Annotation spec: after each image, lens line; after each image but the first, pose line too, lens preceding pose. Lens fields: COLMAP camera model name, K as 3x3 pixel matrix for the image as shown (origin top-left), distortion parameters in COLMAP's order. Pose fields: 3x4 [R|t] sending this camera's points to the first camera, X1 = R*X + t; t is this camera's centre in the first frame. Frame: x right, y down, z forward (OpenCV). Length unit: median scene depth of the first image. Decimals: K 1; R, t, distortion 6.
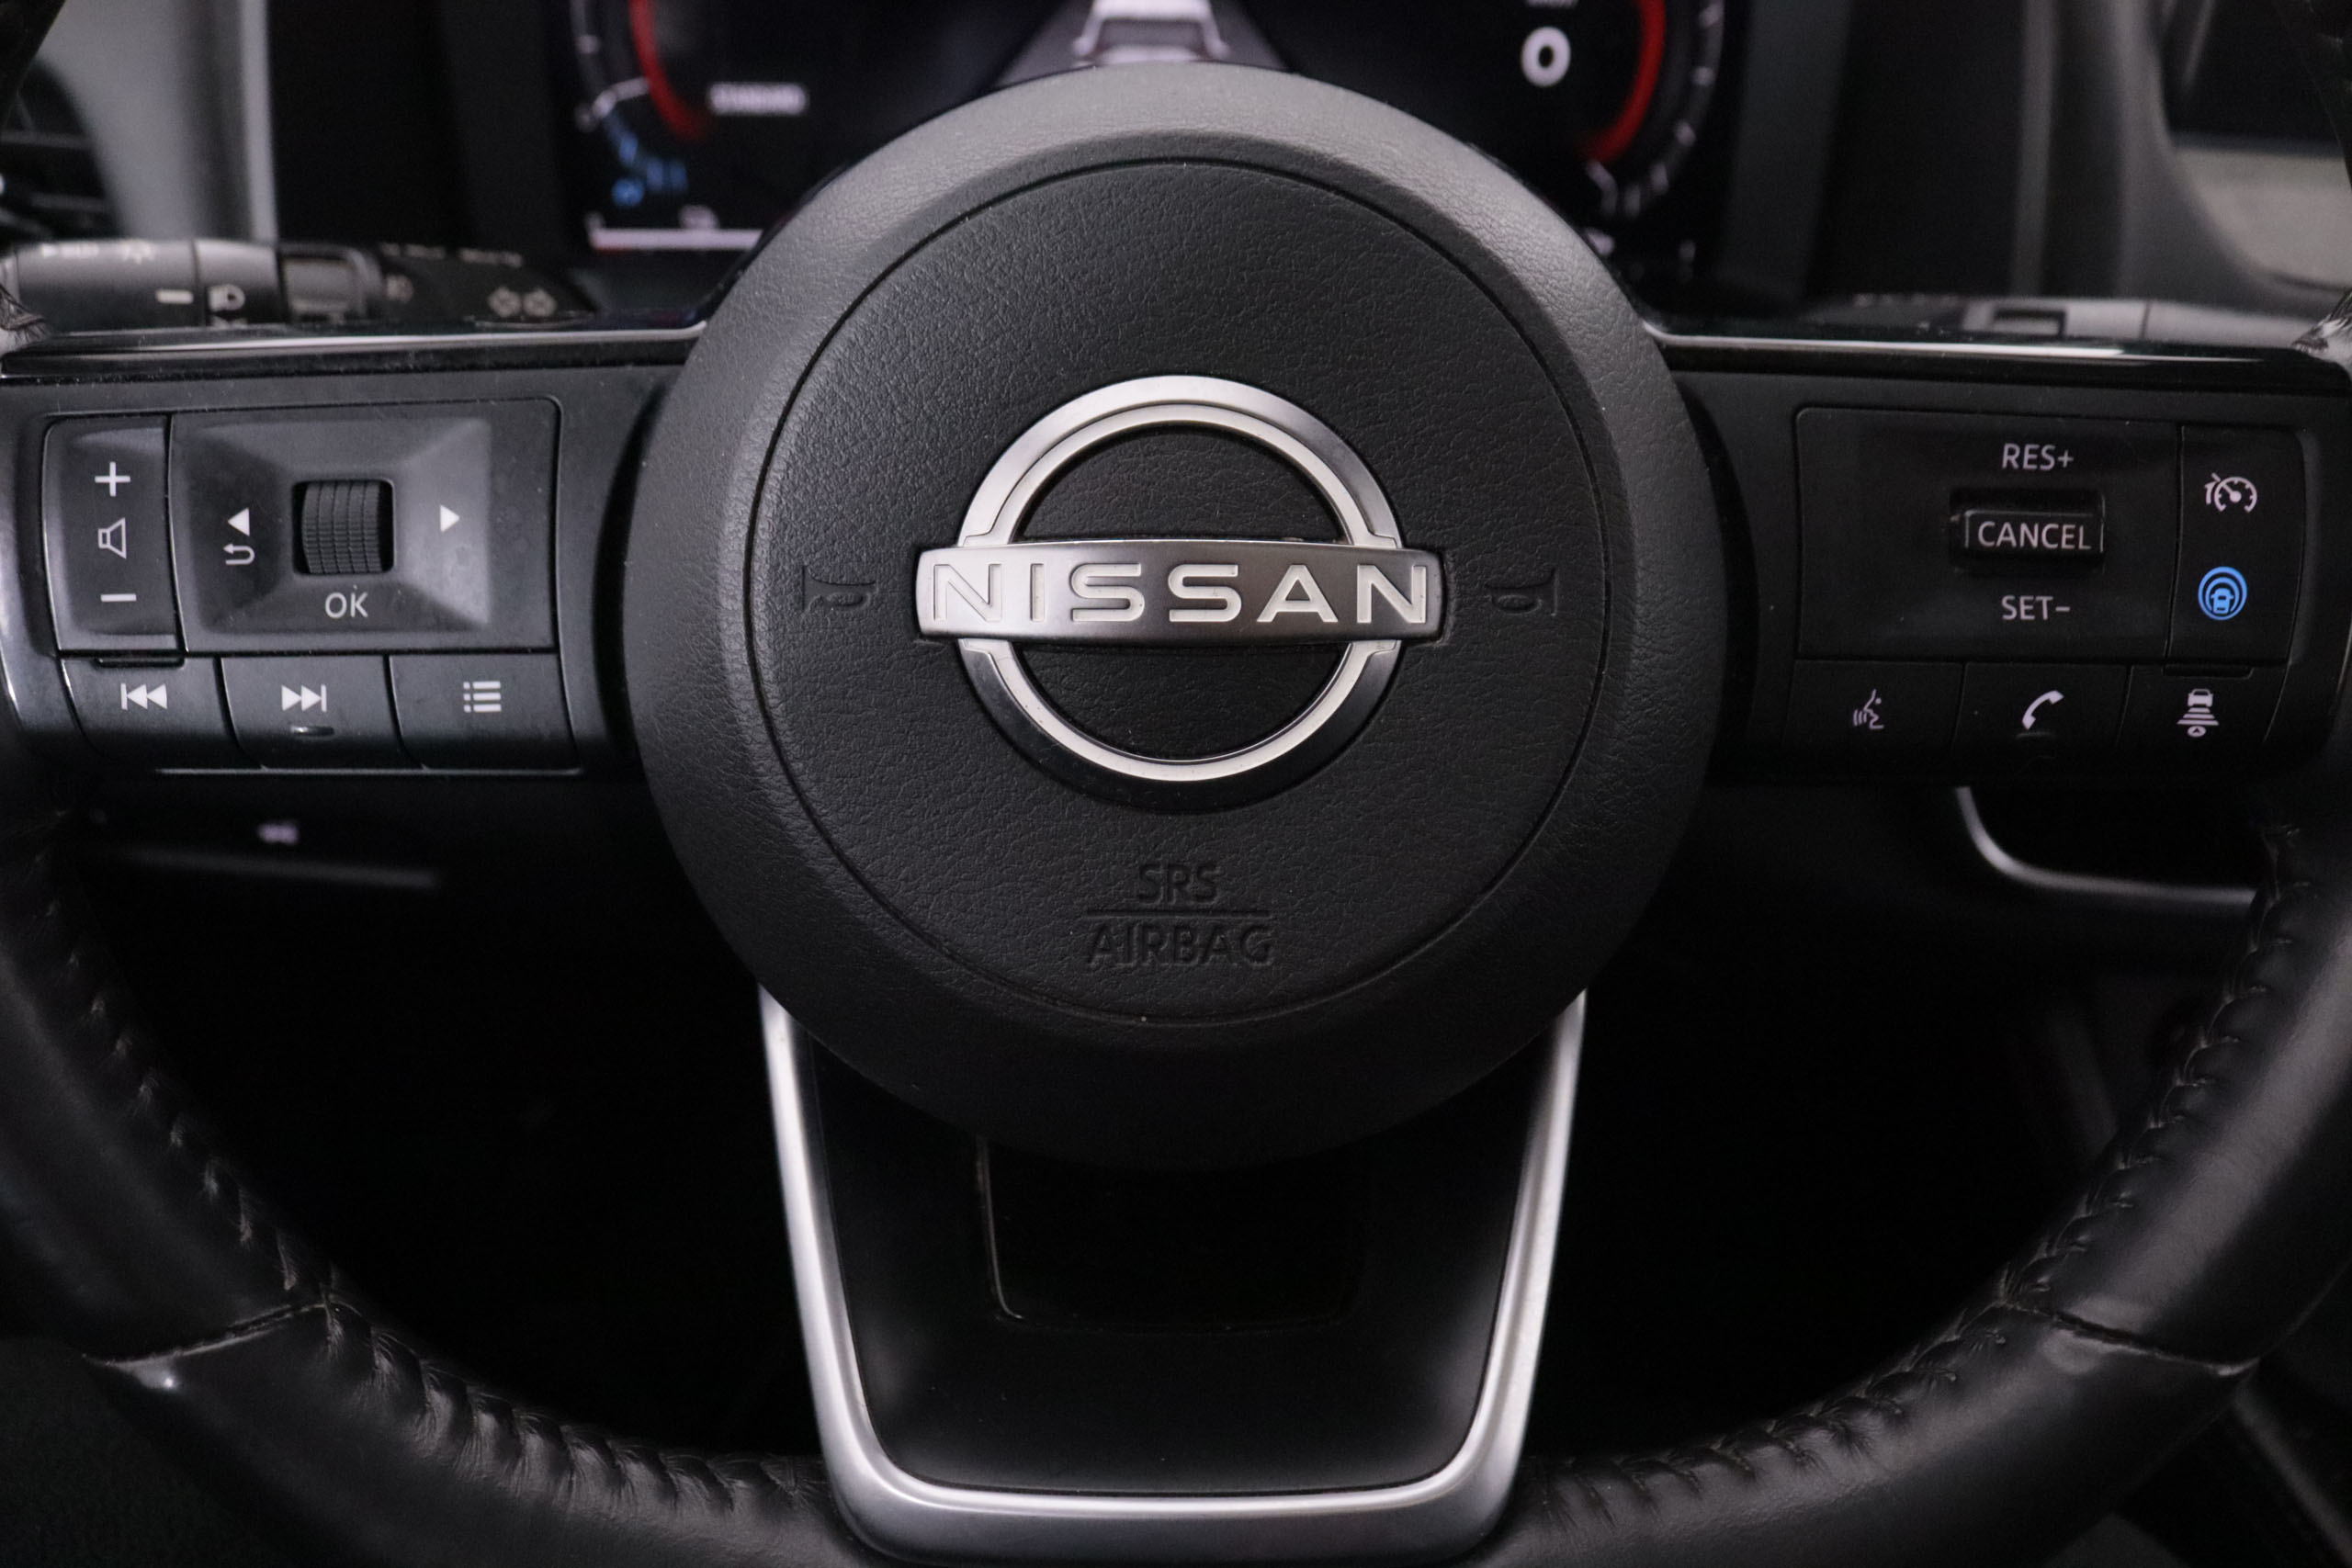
lens RADIAL K [[1894.2, 0, 1137.1], [0, 1894.2, 743.6], [0, 0, 1]] dist [-0.020734, -0.004277]
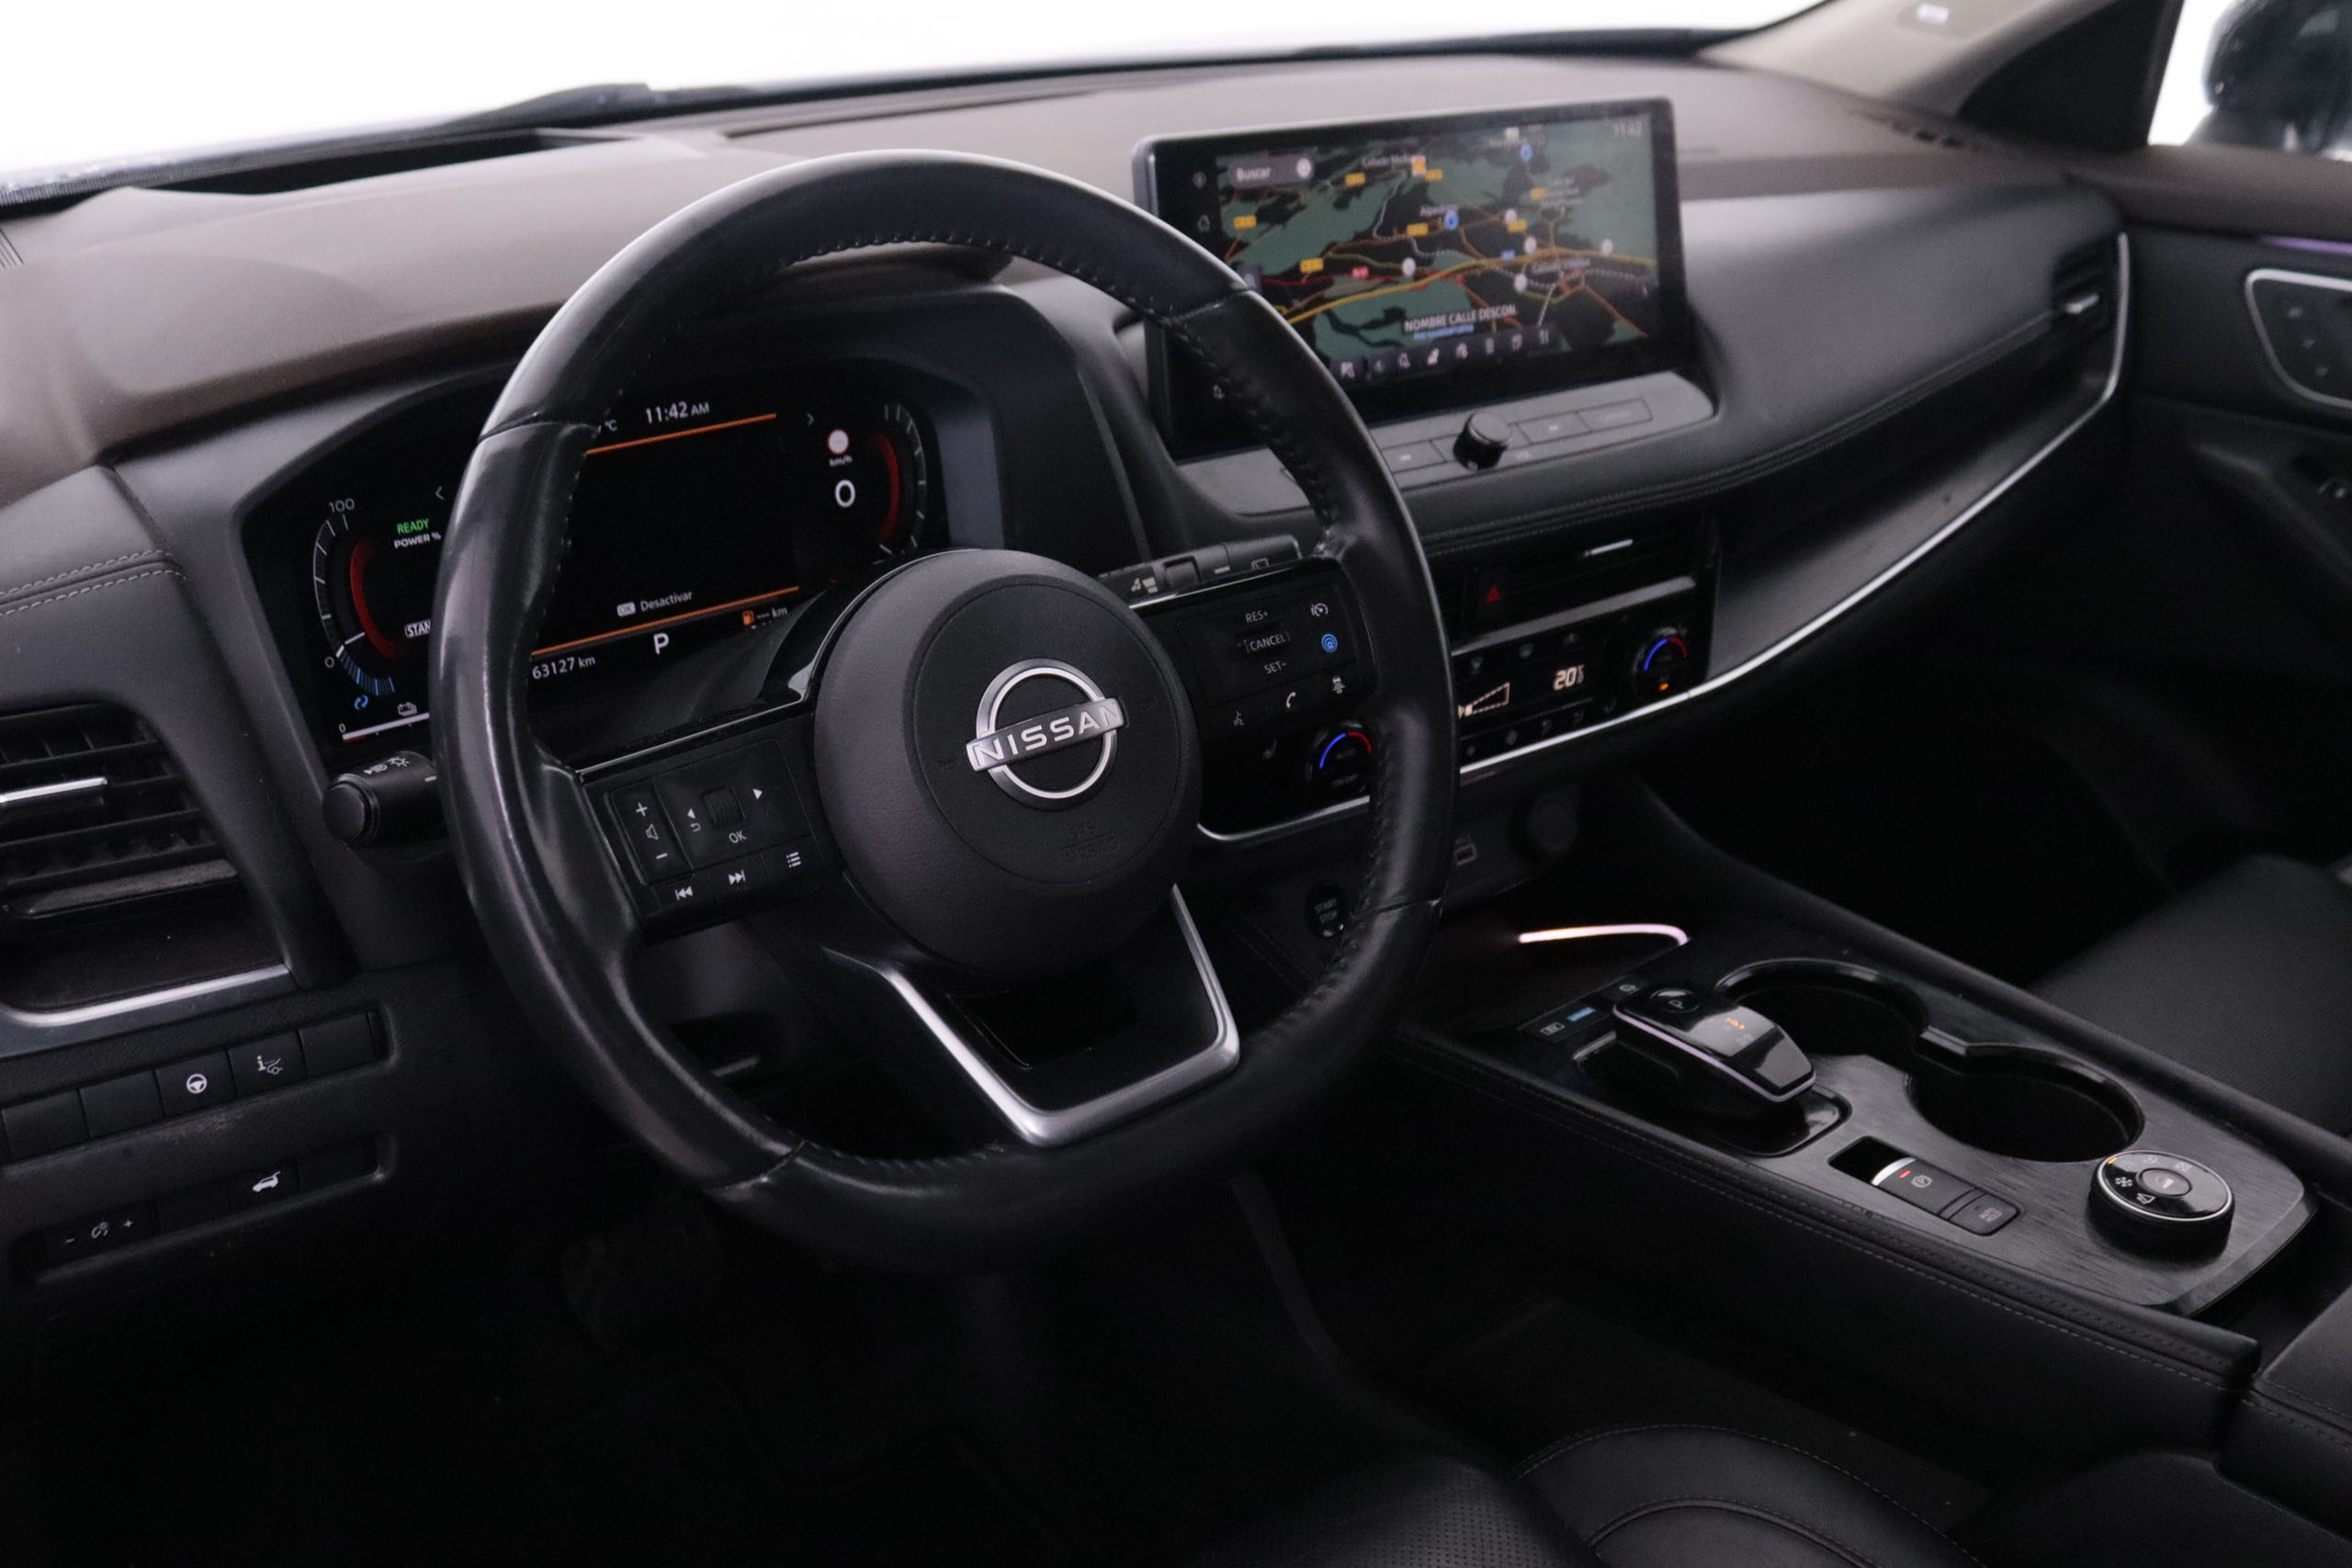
lens RADIAL K [[2297.2, 0, 1176.7], [0, 2297.2, 784.0], [0, 0, 1]] dist [0.006345, 0.000000]
pose [[0.795607, -0.280490, 0.536969, -1.489395], [0.362863, 0.930411, -0.051635, 0.207899], [-0.485118, 0.235927, 0.842021, -1.716227]]
